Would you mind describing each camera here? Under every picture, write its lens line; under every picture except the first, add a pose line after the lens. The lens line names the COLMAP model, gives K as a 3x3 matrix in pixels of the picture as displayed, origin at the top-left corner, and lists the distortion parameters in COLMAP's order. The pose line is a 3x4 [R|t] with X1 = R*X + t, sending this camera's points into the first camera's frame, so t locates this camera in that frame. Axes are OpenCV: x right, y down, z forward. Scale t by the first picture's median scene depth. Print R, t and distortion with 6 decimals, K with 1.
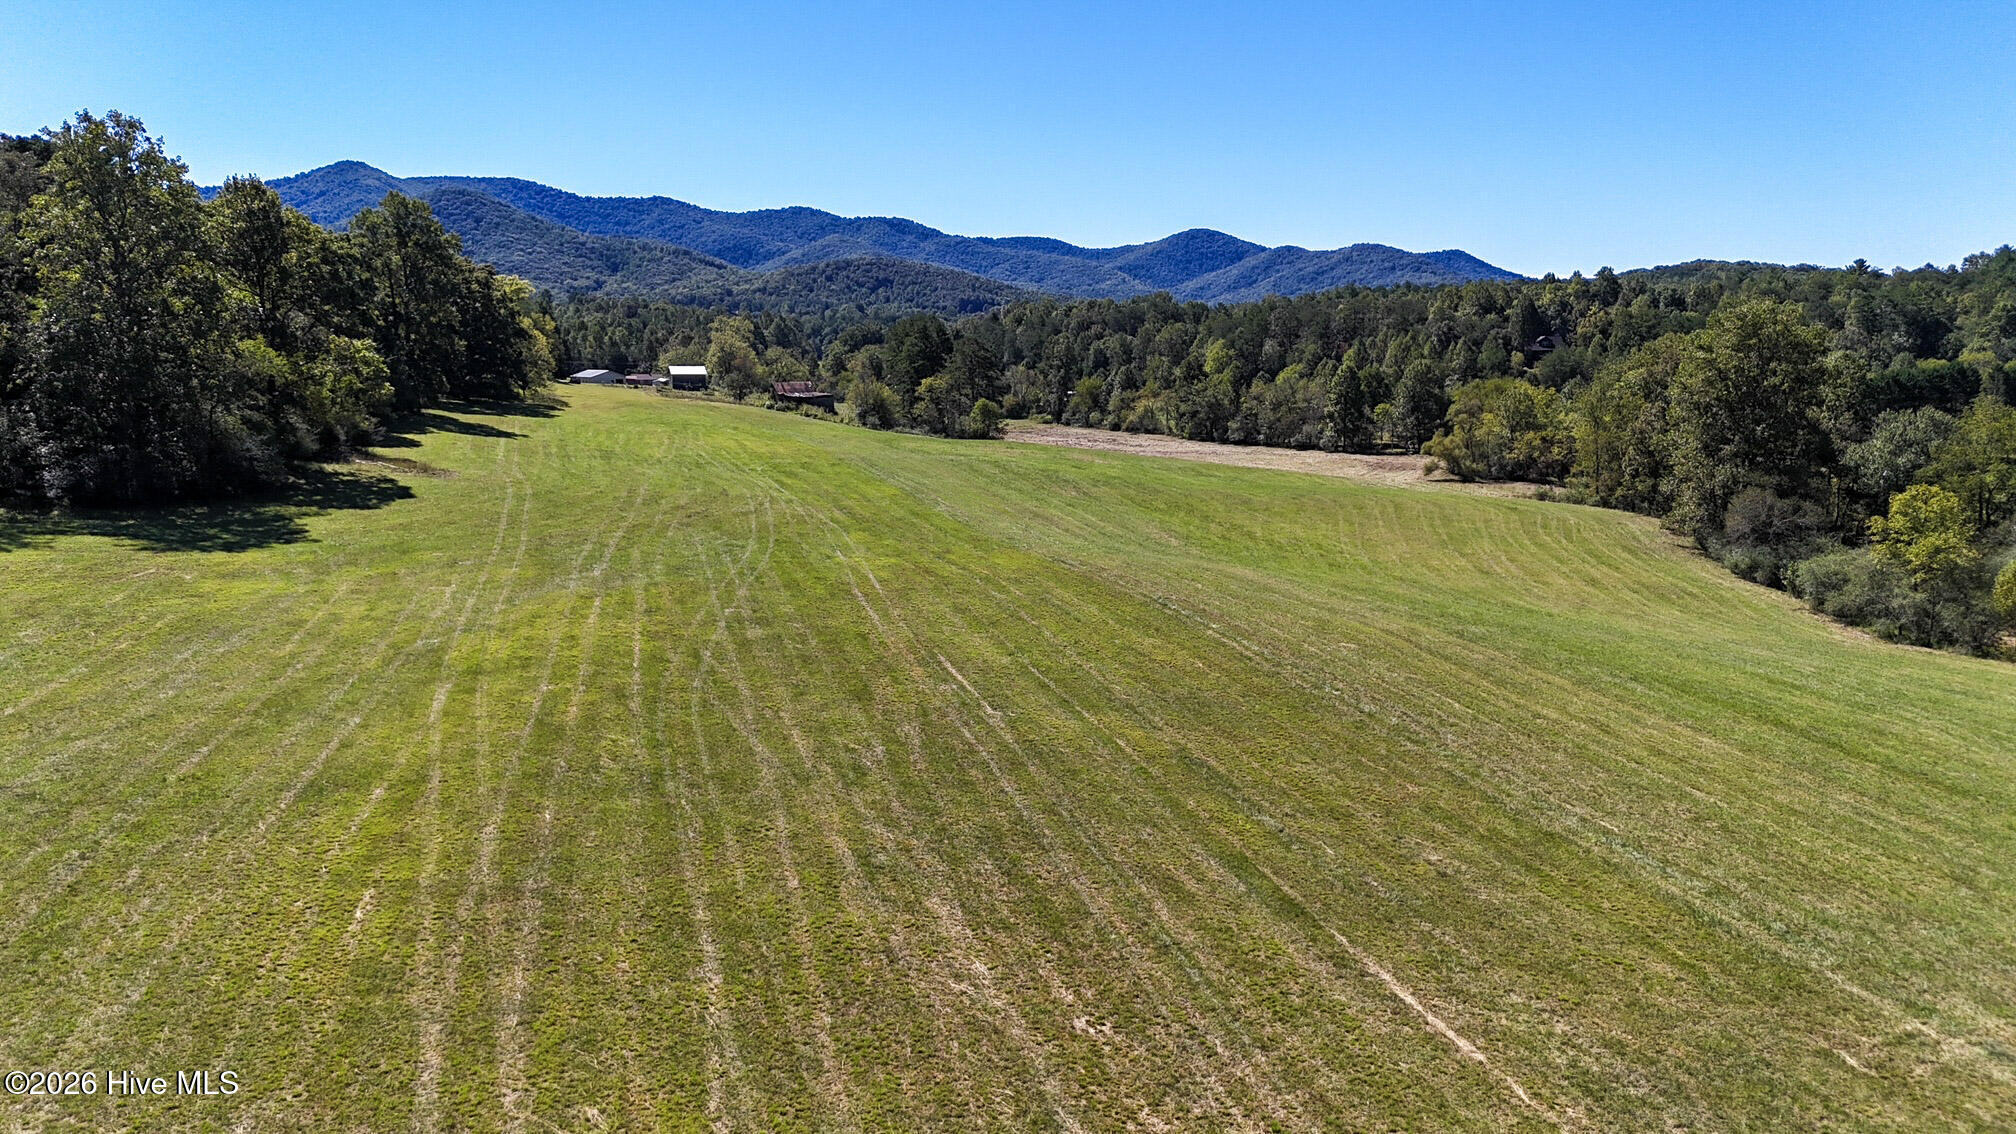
lens RADIAL K [[1465.3, 0, 1001.9], [0, 1465.3, 570.3], [0, 0, 1]] dist [0.070657, -0.065463]
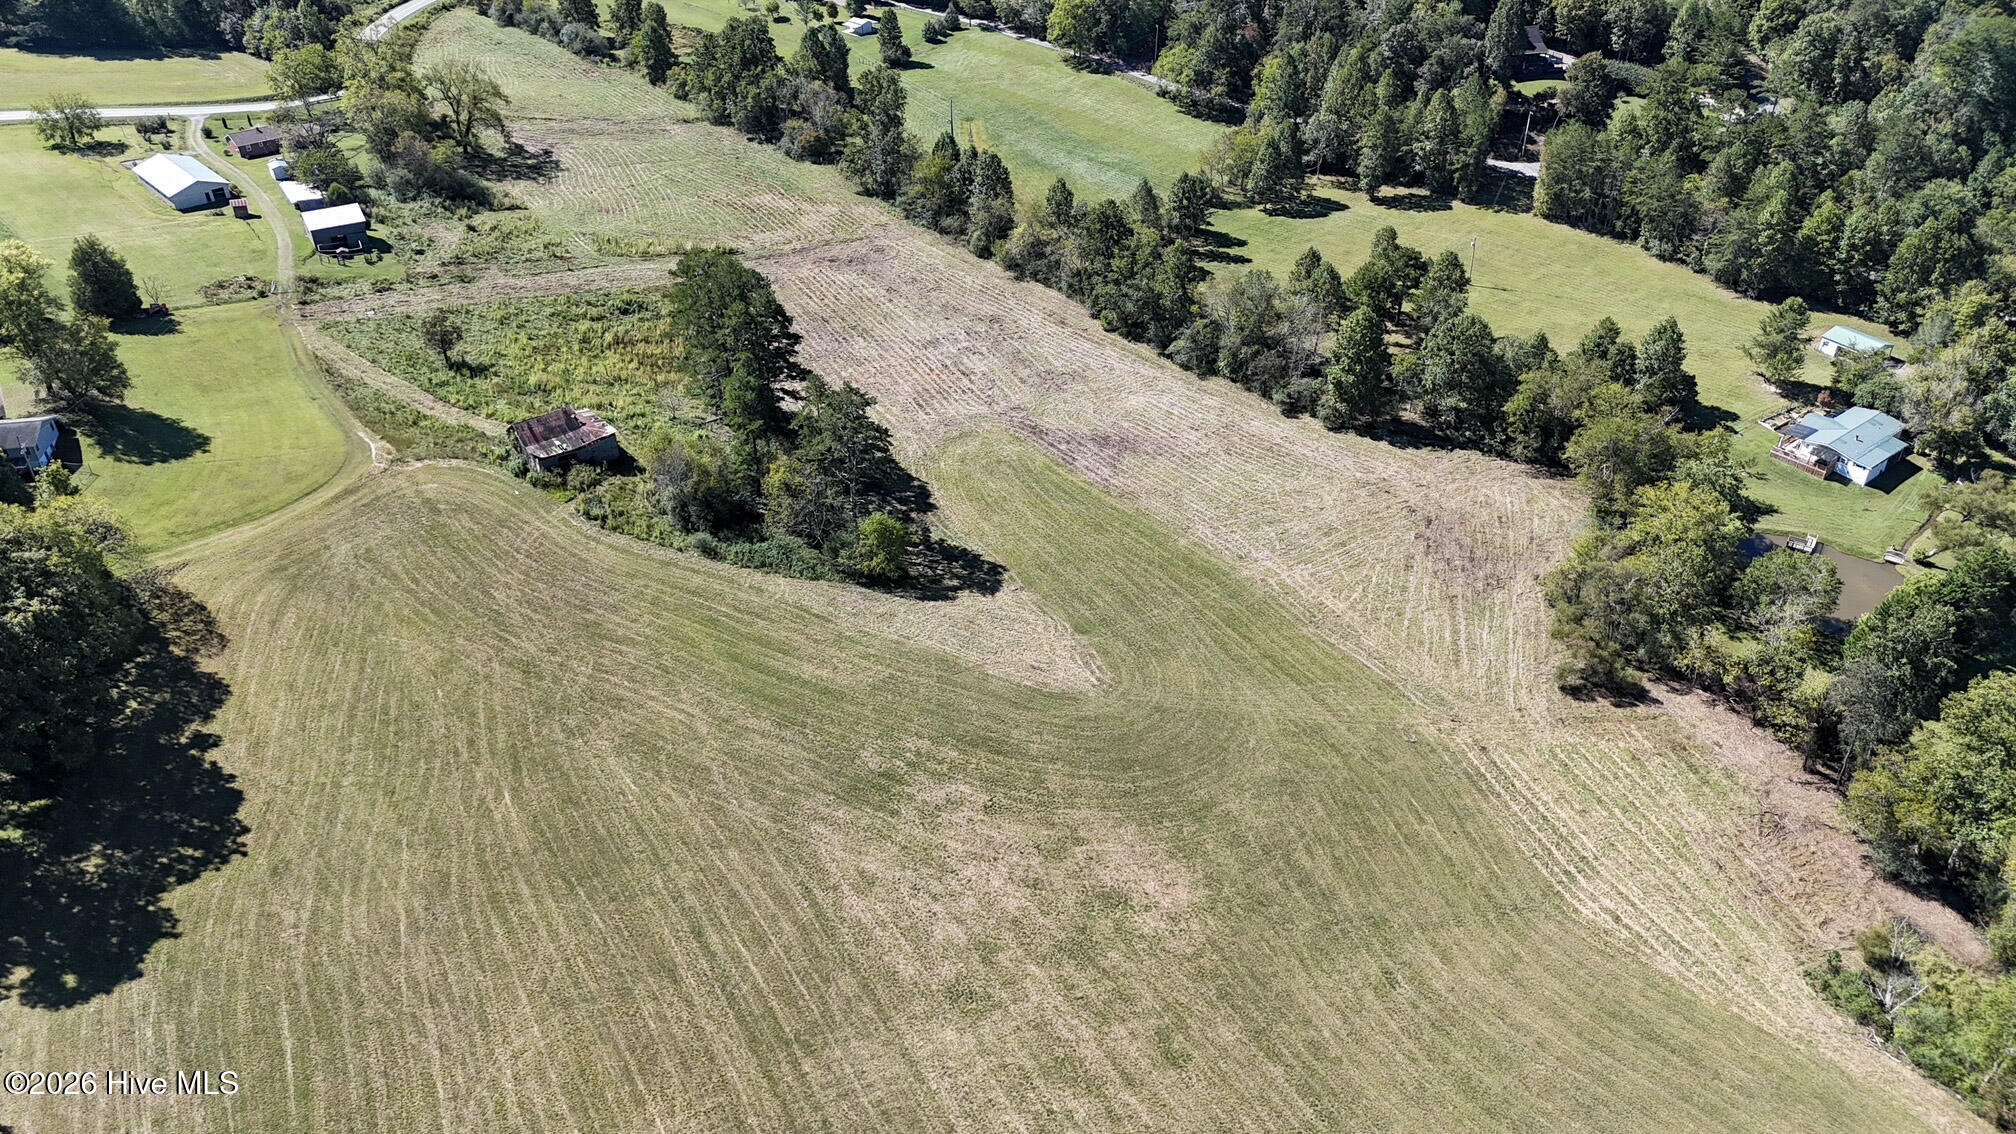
lens RADIAL K [[1465.3, 0, 1006.4], [0, 1465.3, 564.2], [0, 0, 1]] dist [0.070657, -0.065463]
pose [[0.979471, -0.116187, 0.164733, -0.046139], [0.033194, 0.898996, 0.436697, -0.263172], [-0.198833, -0.422264, 0.884397, 0.283555]]
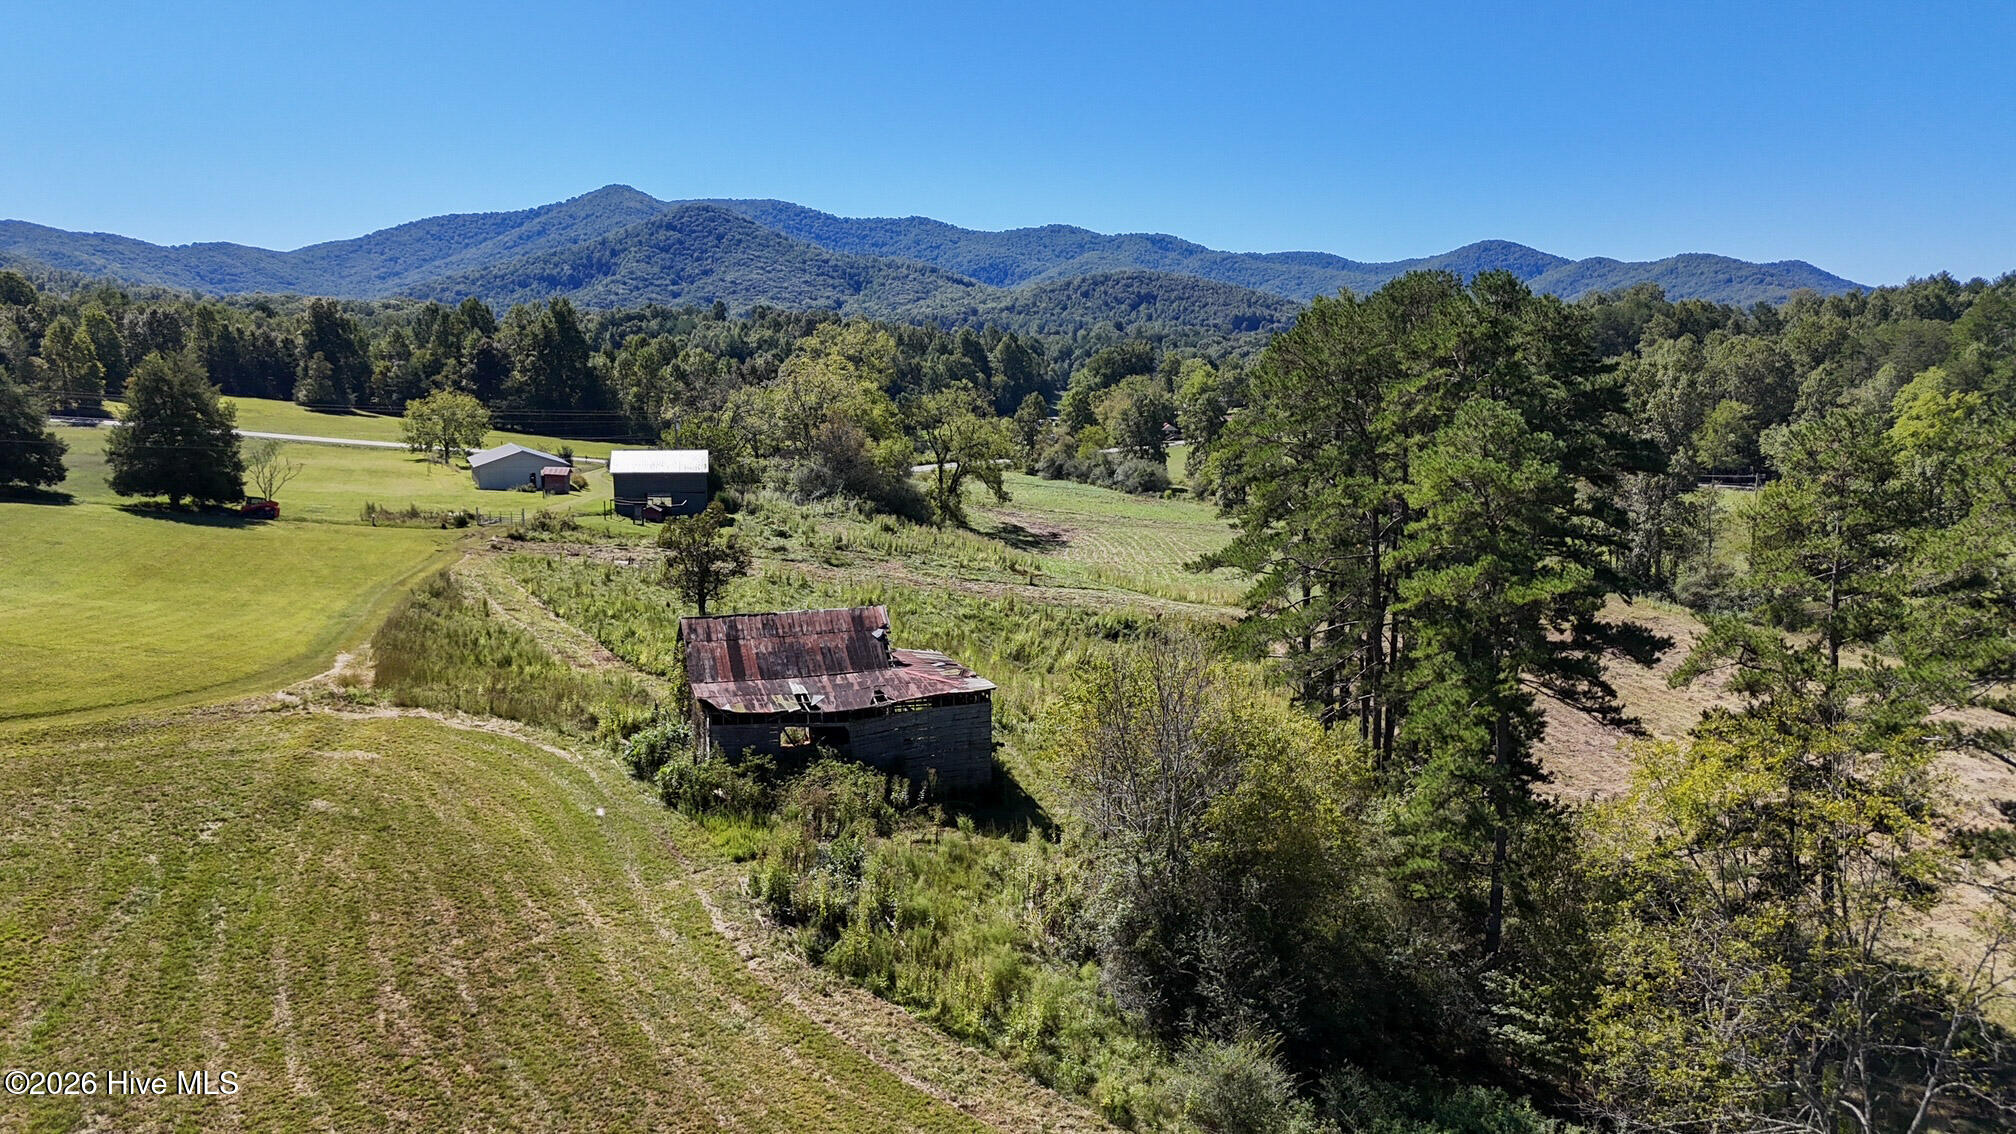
lens RADIAL K [[1465.3, 0, 1020.8], [0, 1465.3, 594.4], [0, 0, 1]] dist [0.070657, -0.065463]
pose [[0.987275, 0.026276, -0.156839, -0.062724], [-0.026110, 0.999654, 0.003115, -0.101379], [0.156867, 0.001020, 0.987619, 0.623283]]
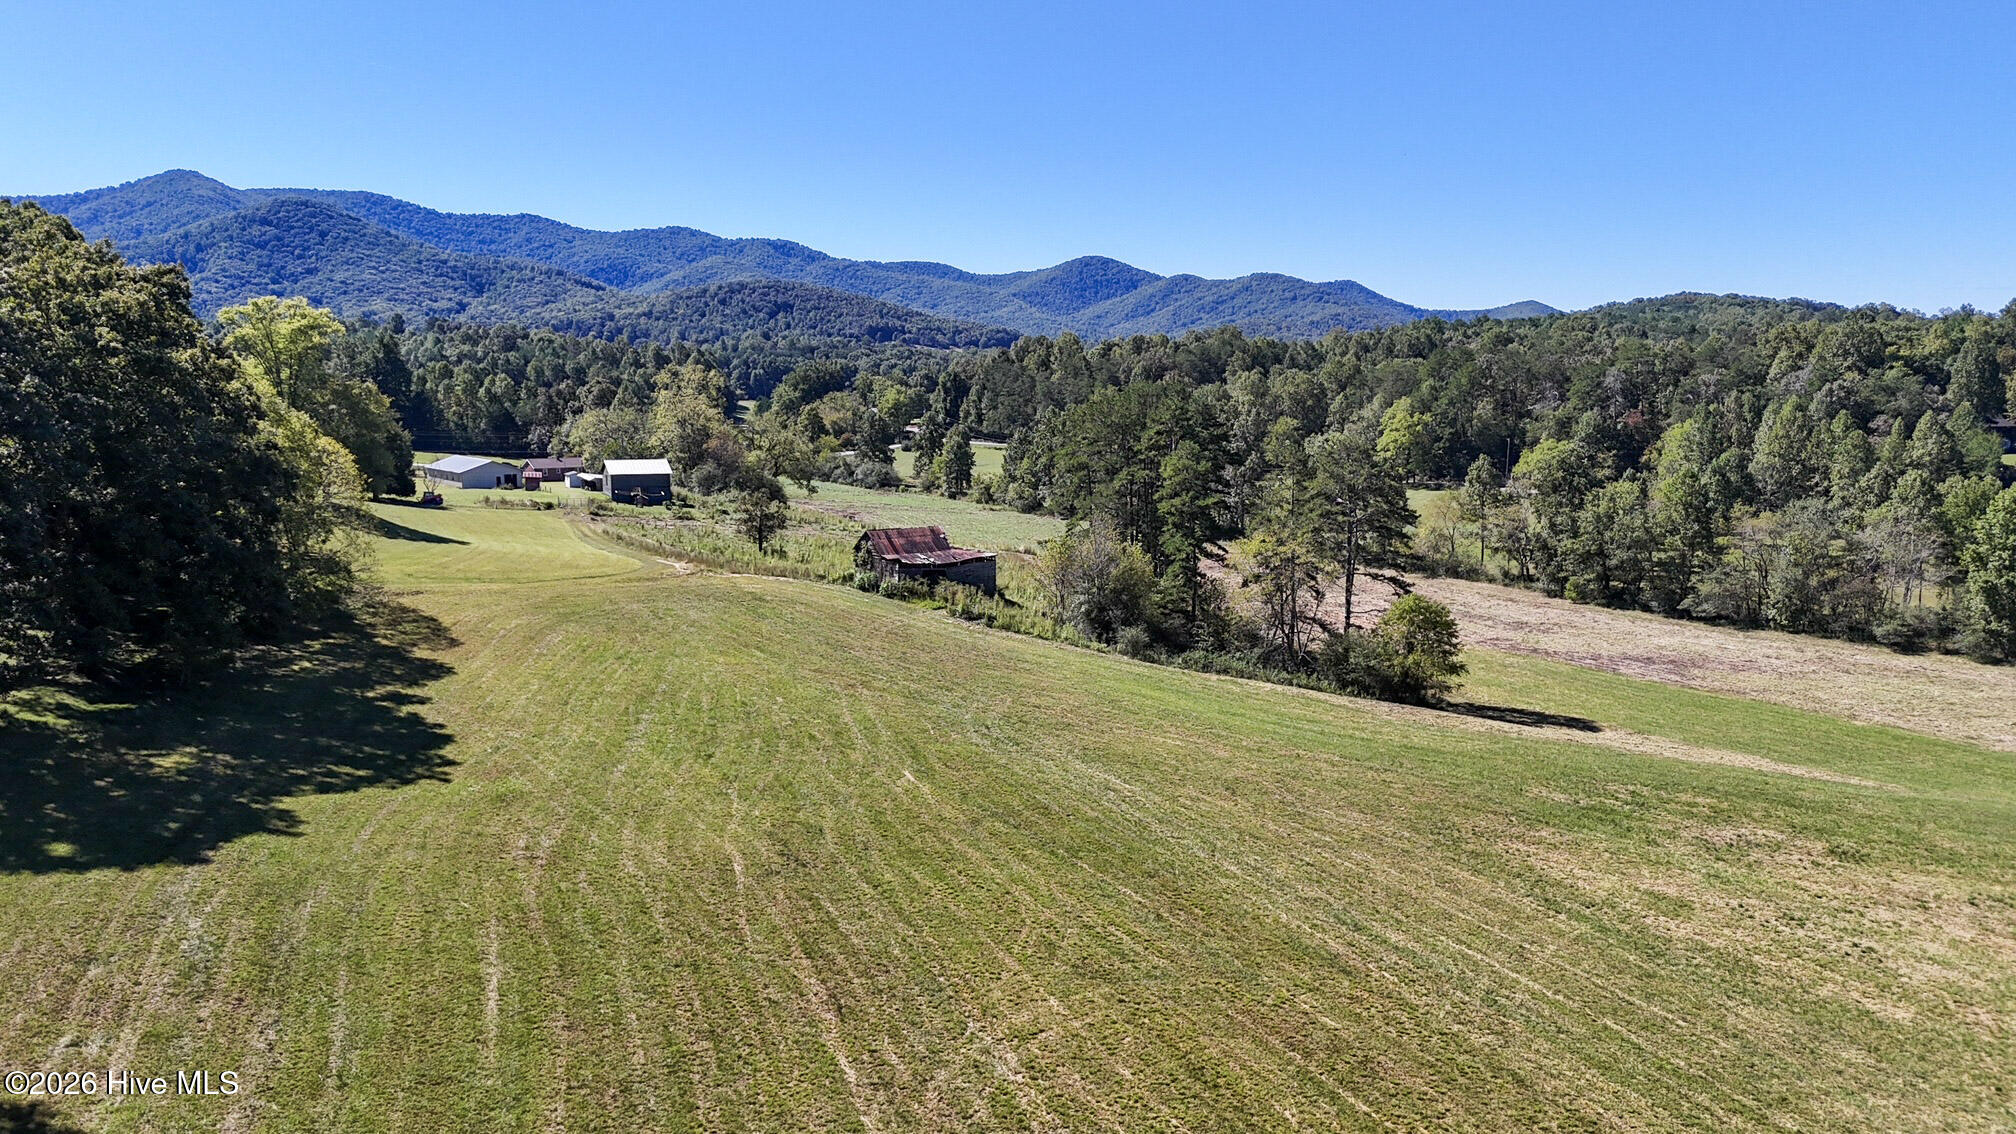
lens RADIAL K [[1465.3, 0, 1014.9], [0, 1465.3, 565.9], [0, 0, 1]] dist [0.070657, -0.065463]
pose [[0.995771, -0.006776, 0.091623, -0.116617], [0.008603, 0.999771, -0.019570, -0.081716], [-0.091469, 0.020276, 0.995601, 0.407167]]
